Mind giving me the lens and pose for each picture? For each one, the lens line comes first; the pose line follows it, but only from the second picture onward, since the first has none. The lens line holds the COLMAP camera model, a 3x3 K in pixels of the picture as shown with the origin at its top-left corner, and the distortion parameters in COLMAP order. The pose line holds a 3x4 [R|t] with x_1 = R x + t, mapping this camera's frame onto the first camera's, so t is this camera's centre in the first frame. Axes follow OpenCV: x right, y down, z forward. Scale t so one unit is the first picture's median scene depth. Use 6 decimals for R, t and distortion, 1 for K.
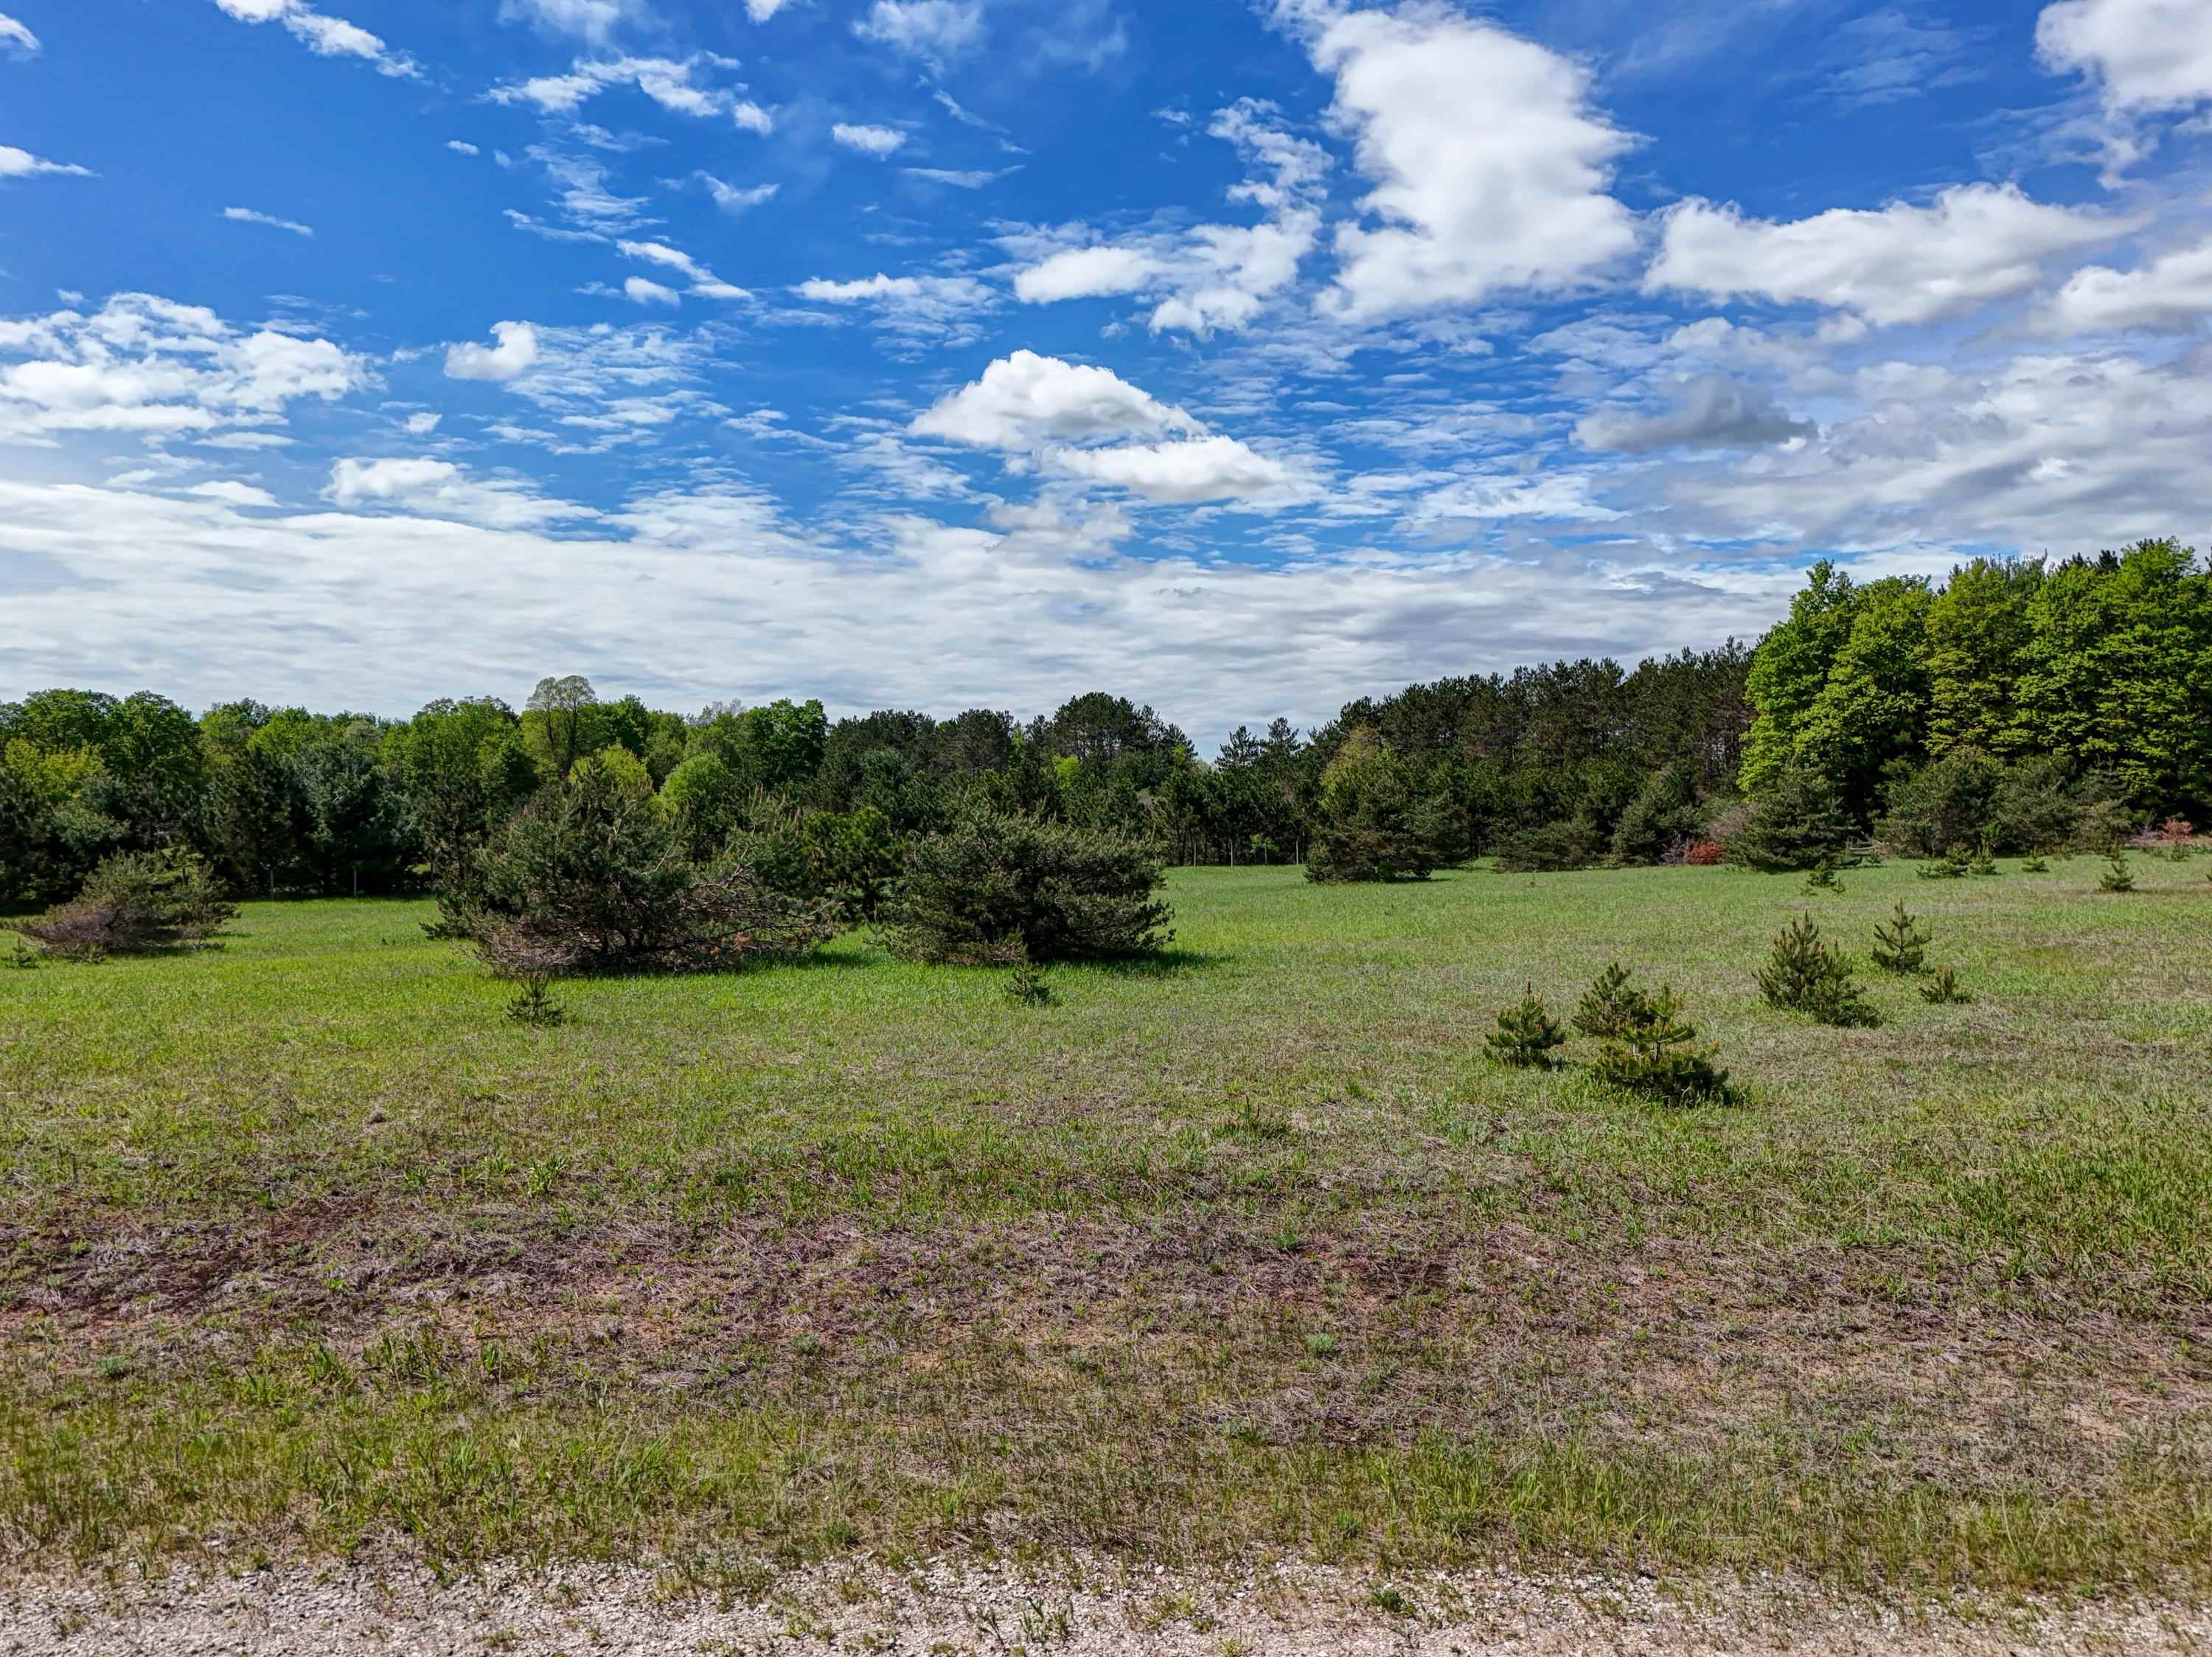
lens RADIAL K [[1630.4, 0, 1101.2], [0, 1630.4, 813.8], [0, 0, 1]] dist [0.068402, -0.059318]
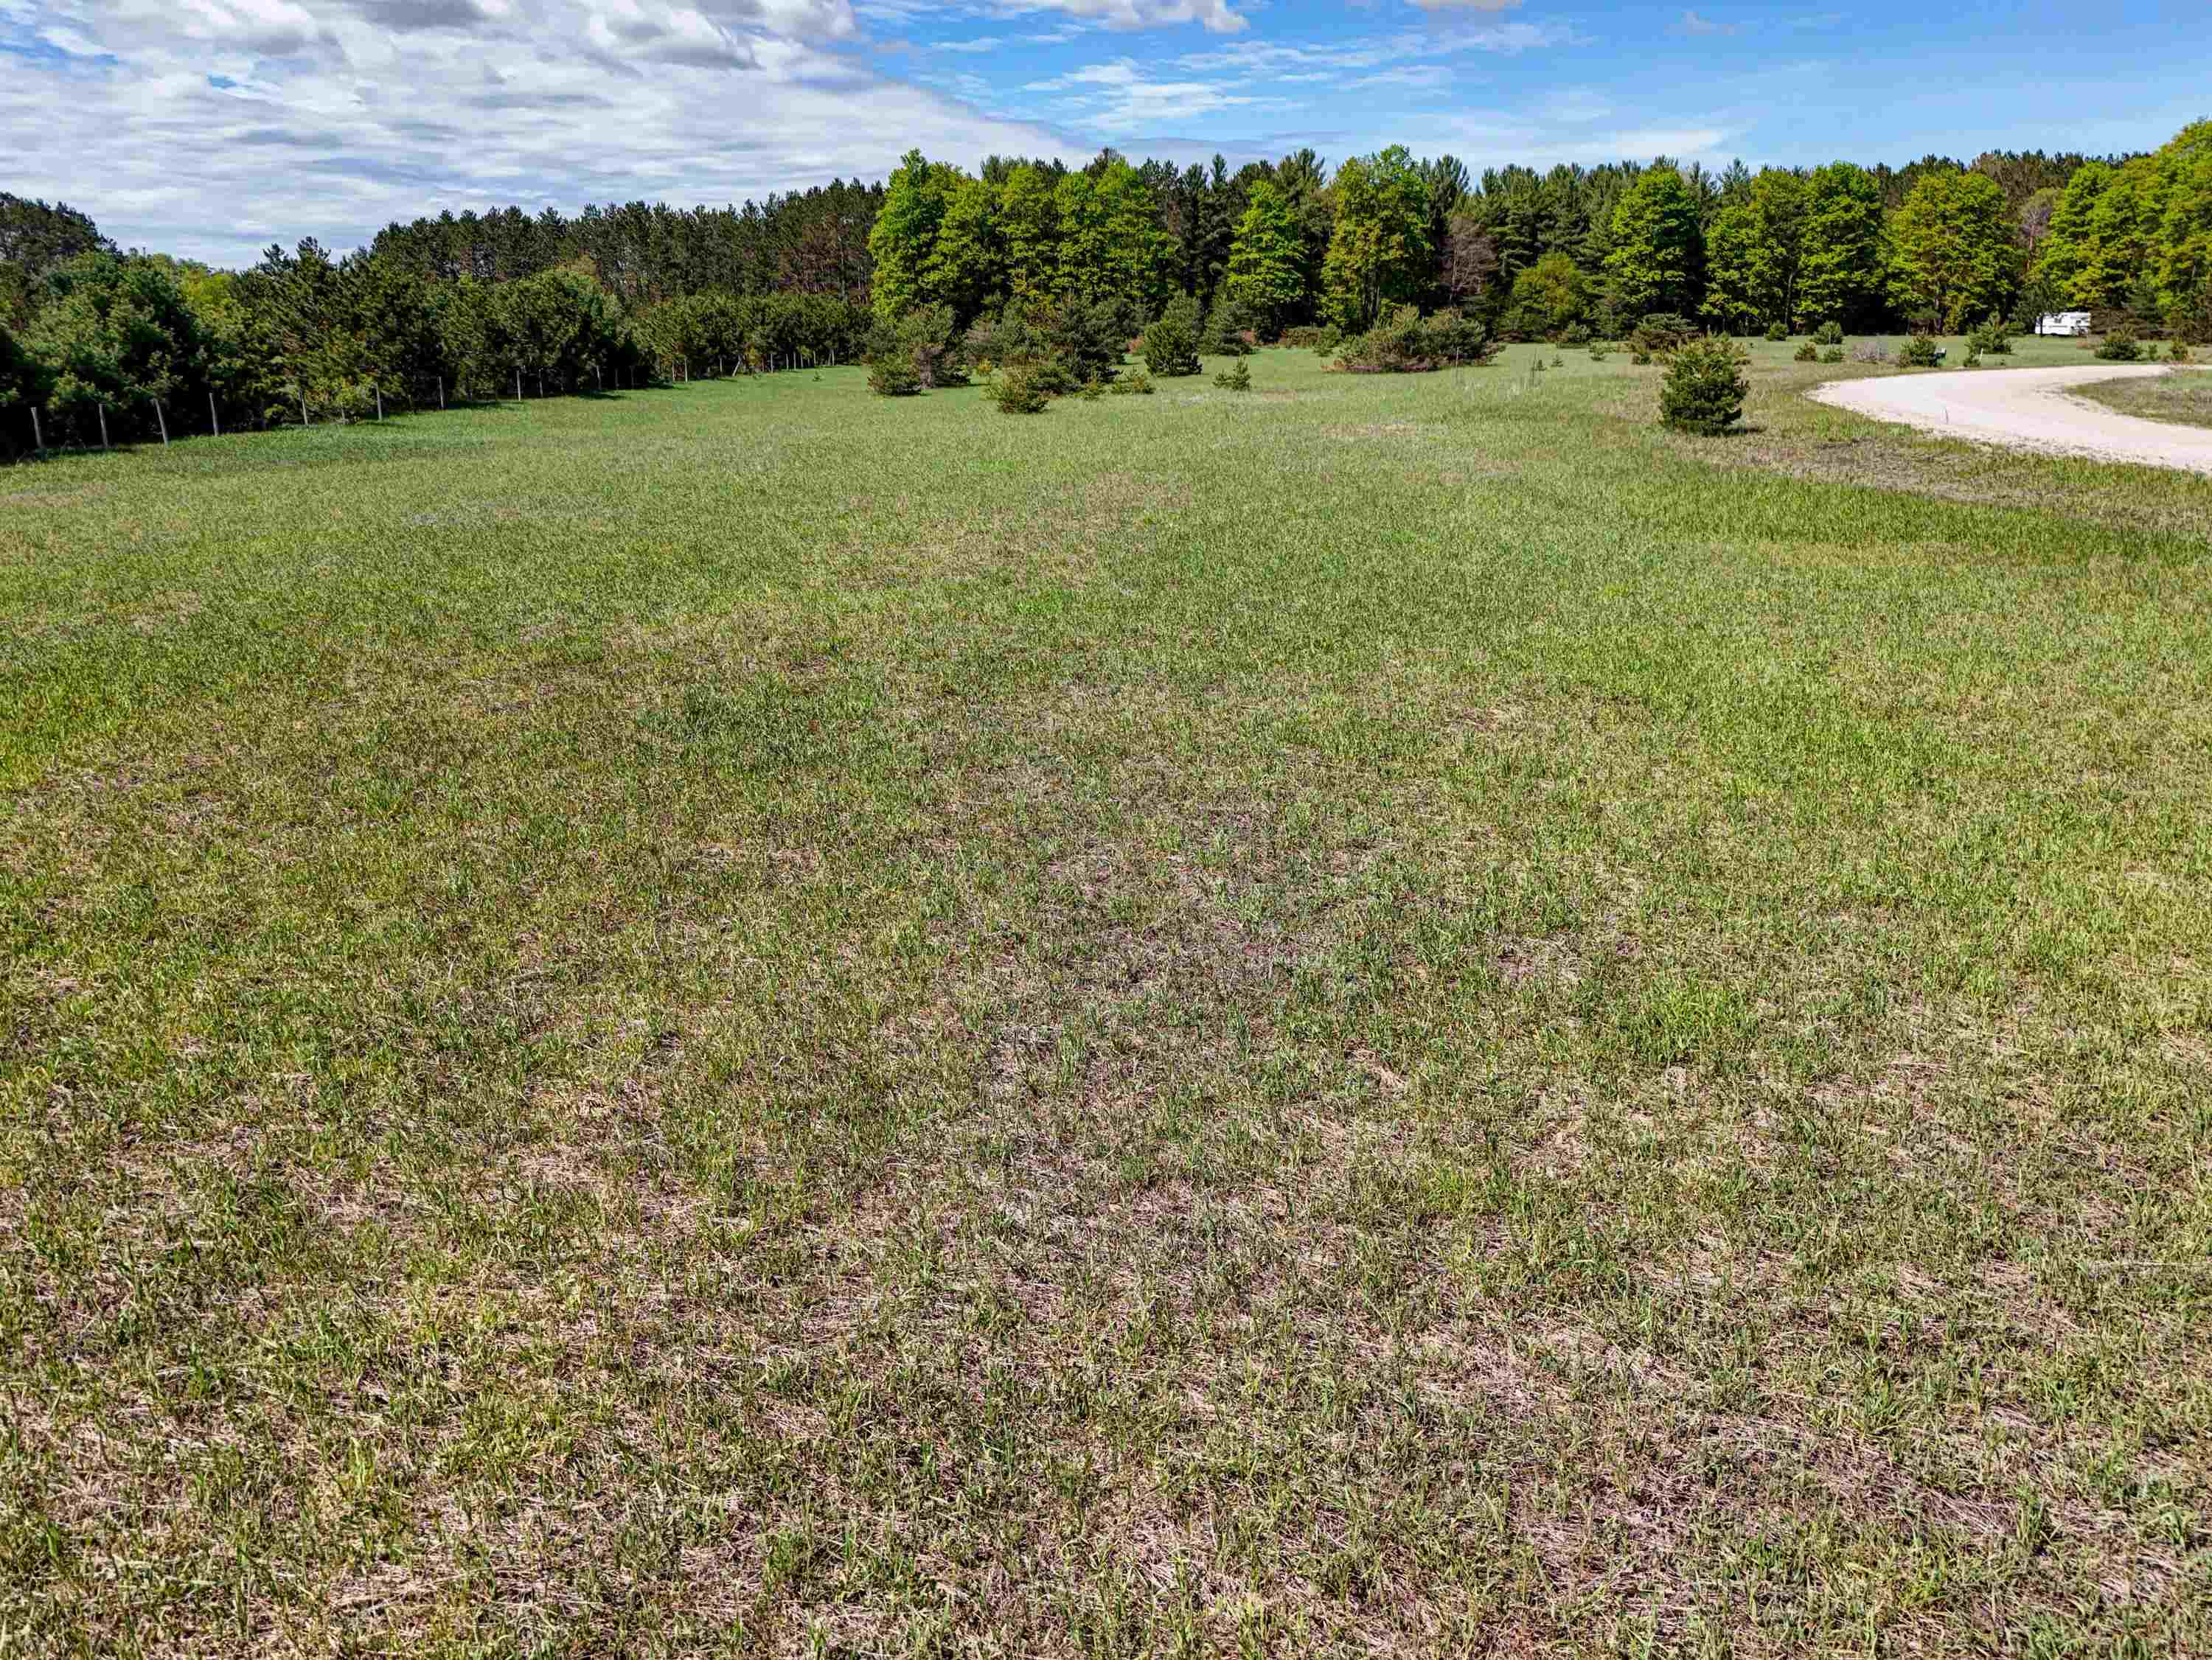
lens RADIAL K [[1630.1, 0, 1107.4], [0, 1630.1, 830.0], [0, 0, 1]] dist [0.068402, -0.059318]
pose [[0.643377, -0.227946, 0.730825, -0.694217], [0.011294, 0.957364, 0.288662, 0.003788], [-0.765466, -0.177465, 0.618521, -0.131554]]
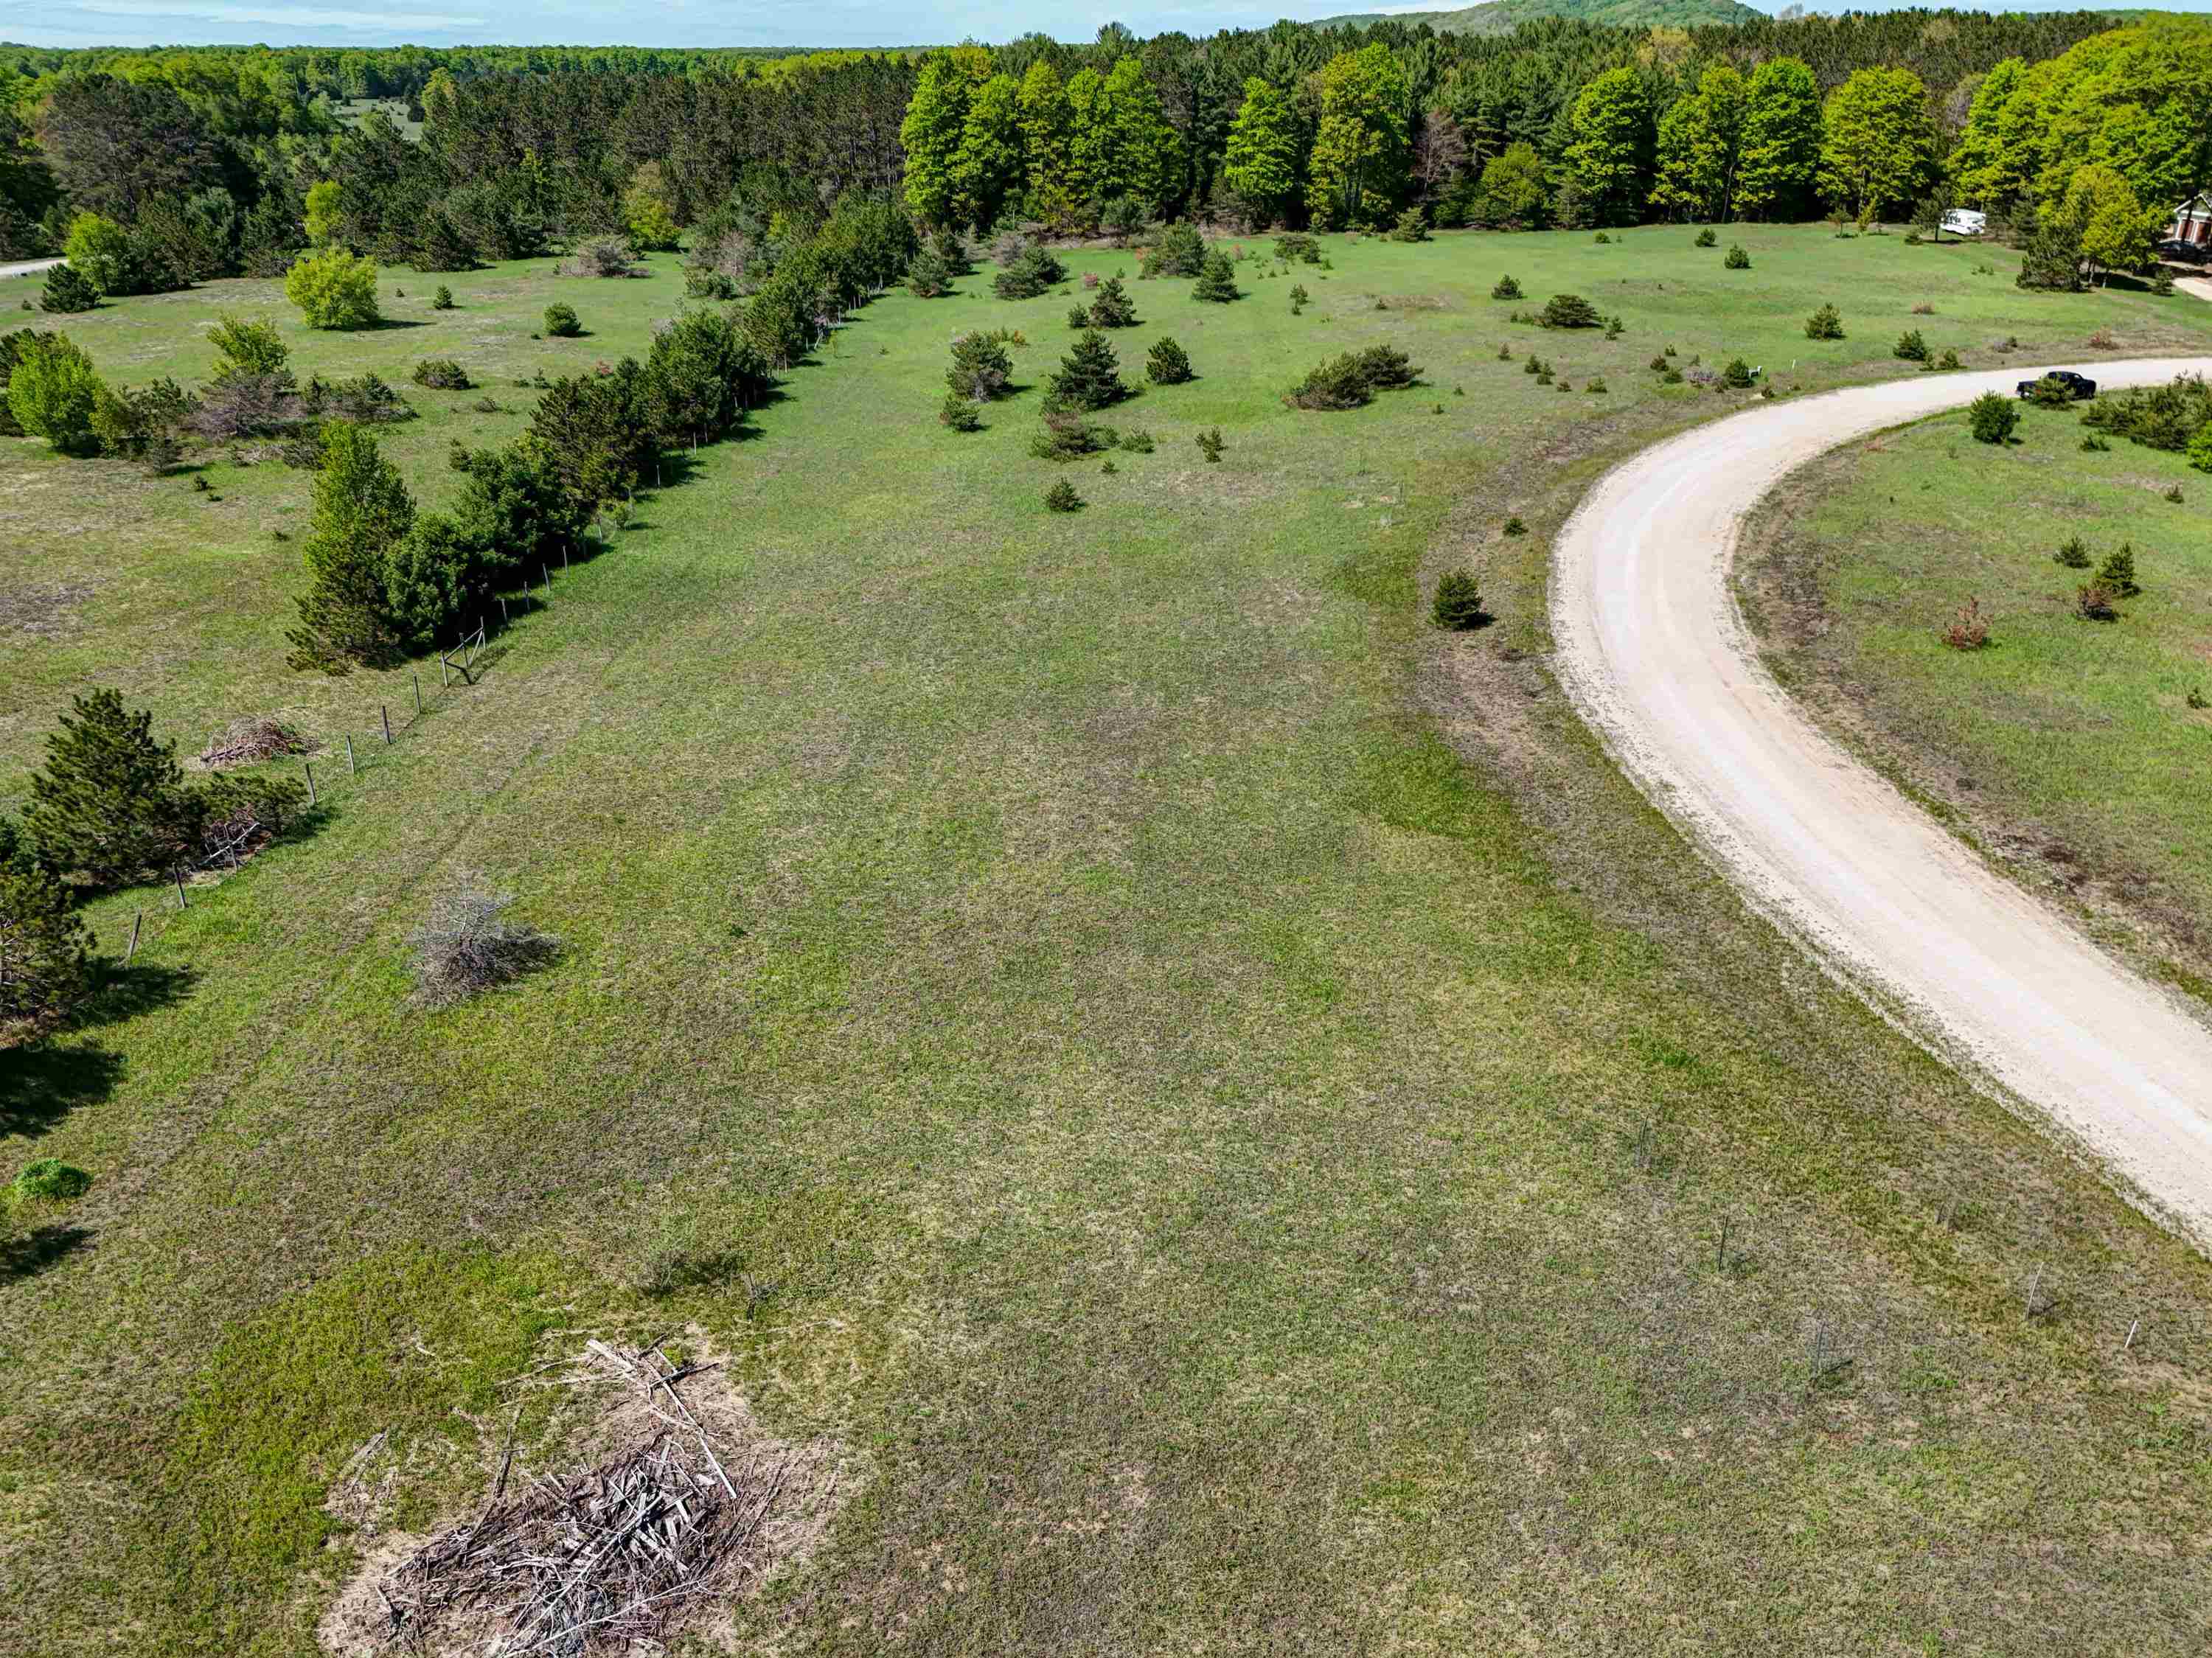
lens RADIAL K [[1630.2, 0, 1106.9], [0, 1630.2, 824.9], [0, 0, 1]] dist [0.068402, -0.059318]
pose [[0.646289, -0.333474, 0.686371, -0.861003], [0.015602, 0.905046, 0.425027, -0.159836], [-0.762933, -0.263981, 0.590124, -0.271336]]
